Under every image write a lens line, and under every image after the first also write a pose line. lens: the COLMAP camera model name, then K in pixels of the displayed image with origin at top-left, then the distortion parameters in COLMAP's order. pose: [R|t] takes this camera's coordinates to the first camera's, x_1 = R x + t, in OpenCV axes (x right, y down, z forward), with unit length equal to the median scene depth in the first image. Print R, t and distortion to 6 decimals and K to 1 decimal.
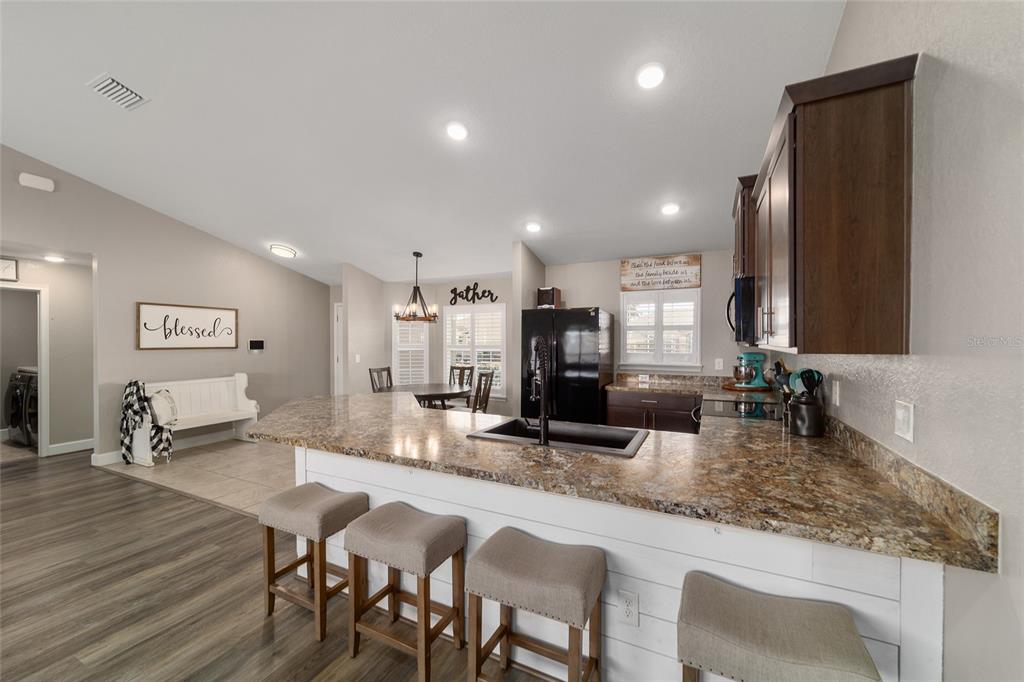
lens RADIAL K [[396.7, 0, 512.4], [0, 396.7, 342.5], [0, 0, 1]] dist [-0.012013, 0.006988]
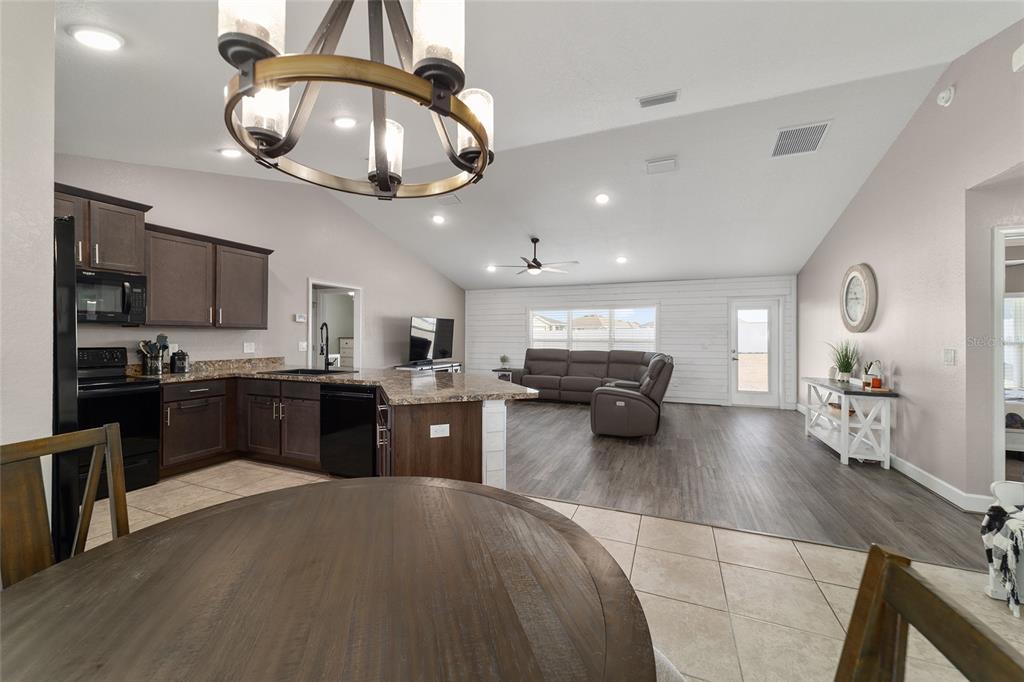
lens RADIAL K [[394.1, 0, 510.3], [0, 394.1, 337.3], [0, 0, 1]] dist [-0.010512, 0.007721]
pose [[-0.997969, -0.001762, -0.063680, -0.284945], [-0.002100, 0.999984, 0.005240, 0.018122], [0.063670, 0.005363, -0.997957, 1.149770]]
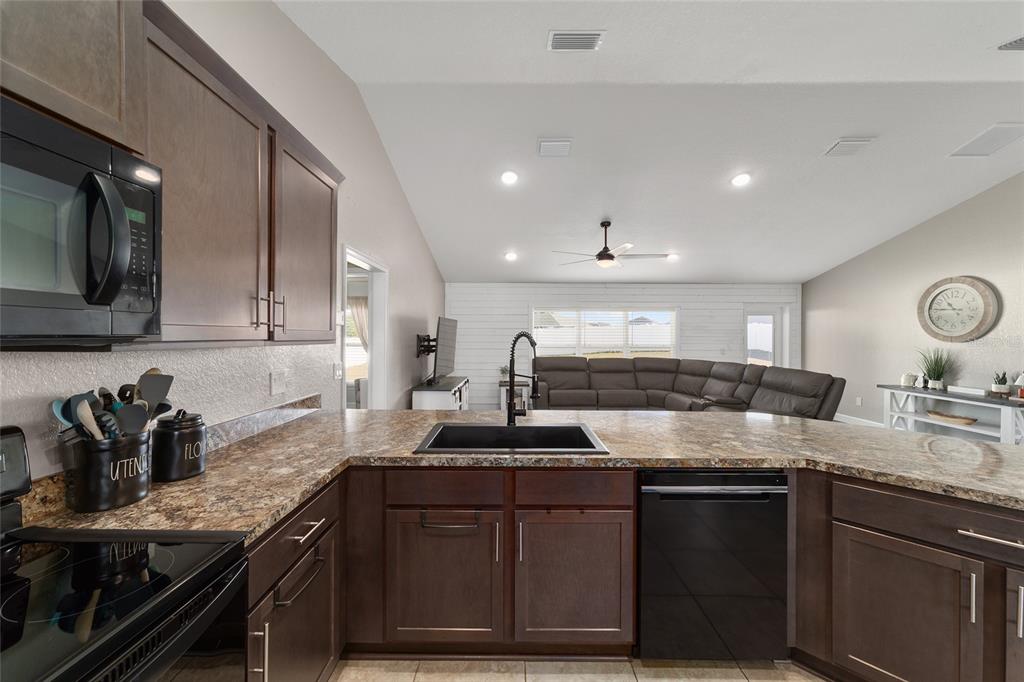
lens RADIAL K [[394.1, 0, 510.3], [0, 394.1, 337.3], [0, 0, 1]] dist [-0.010512, 0.007721]
pose [[-0.897997, -0.000516, -0.440001, 0.203388], [-0.004525, 0.999957, 0.008064, -0.003294], [0.439978, 0.009233, -0.897961, 0.702939]]
